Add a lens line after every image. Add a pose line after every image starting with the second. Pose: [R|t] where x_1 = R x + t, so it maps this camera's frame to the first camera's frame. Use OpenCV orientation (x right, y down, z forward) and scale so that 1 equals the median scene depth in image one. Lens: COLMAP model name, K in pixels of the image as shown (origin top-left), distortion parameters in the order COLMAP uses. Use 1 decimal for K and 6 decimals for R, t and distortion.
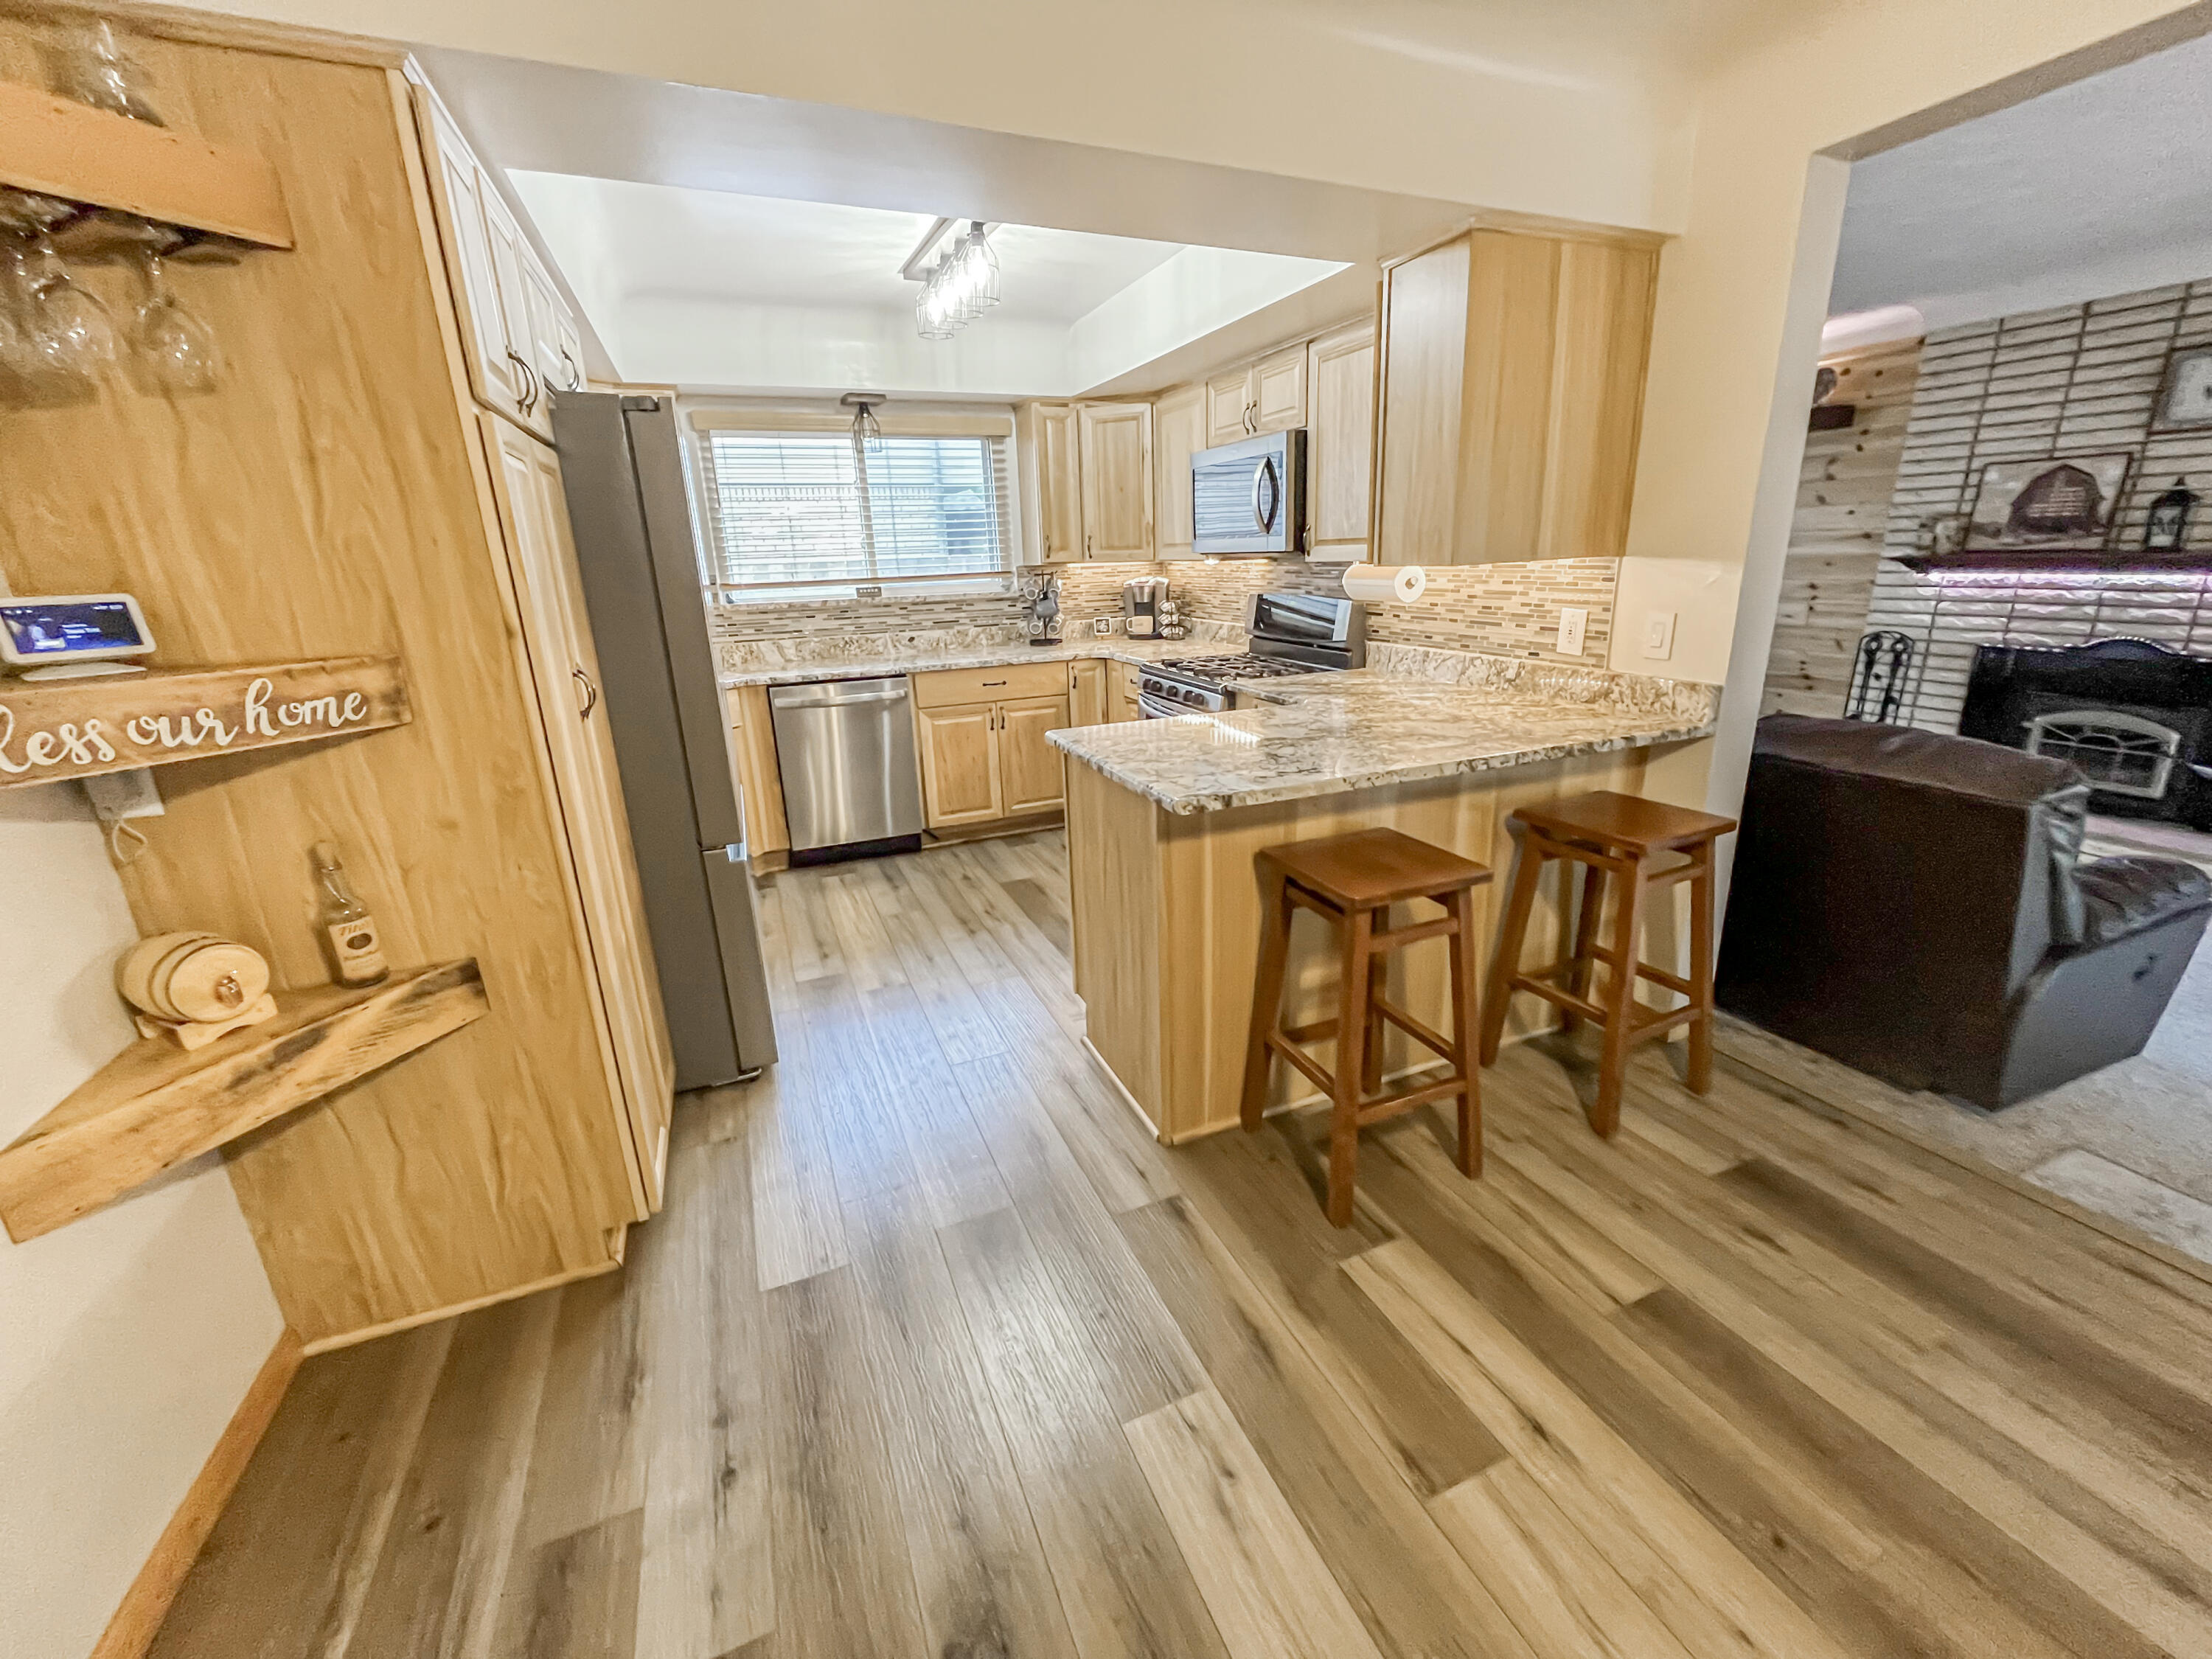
lens RADIAL K [[898.4, 0, 1110.6], [0, 898.4, 824.1], [0, 0, 1]] dist [0.000984, -0.001169]
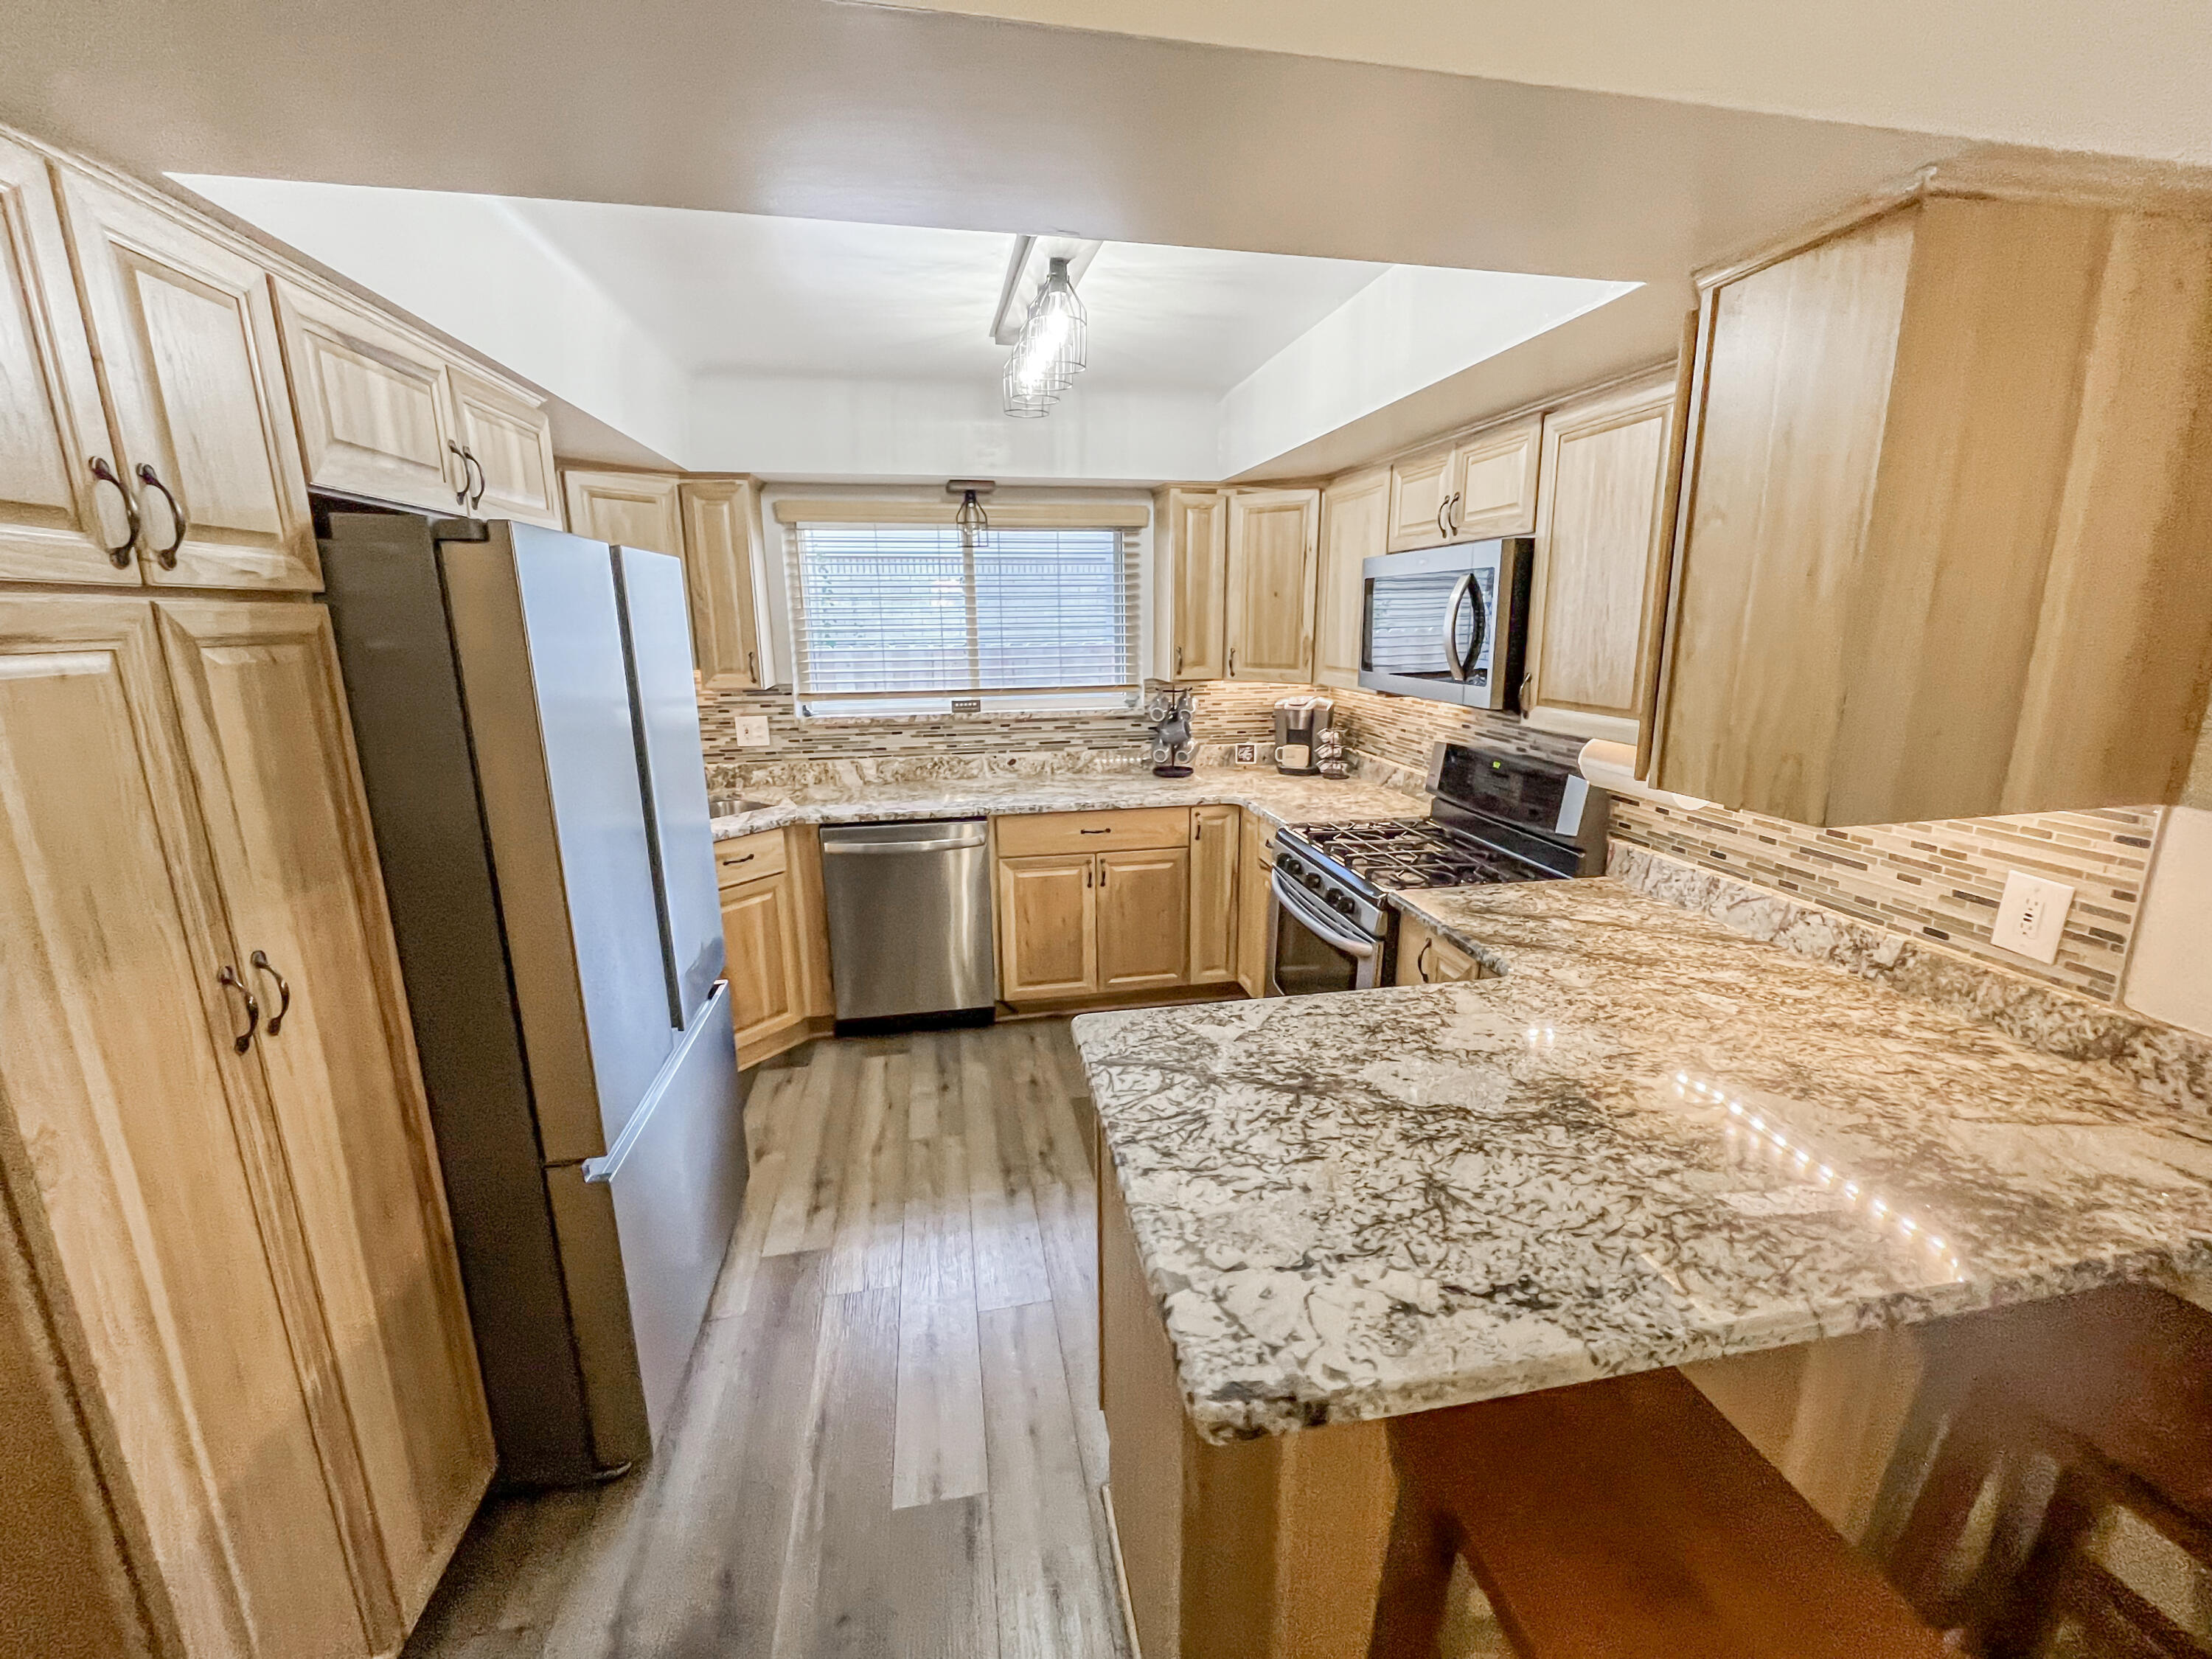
lens RADIAL K [[898.4, 0, 1110.9], [0, 898.4, 827.2], [0, 0, 1]] dist [0.000984, -0.001169]
pose [[0.978461, 0.070390, -0.194058, 0.051882], [-0.081586, 0.995396, -0.050310, -0.158513], [0.189623, 0.065059, 0.979699, 0.284466]]
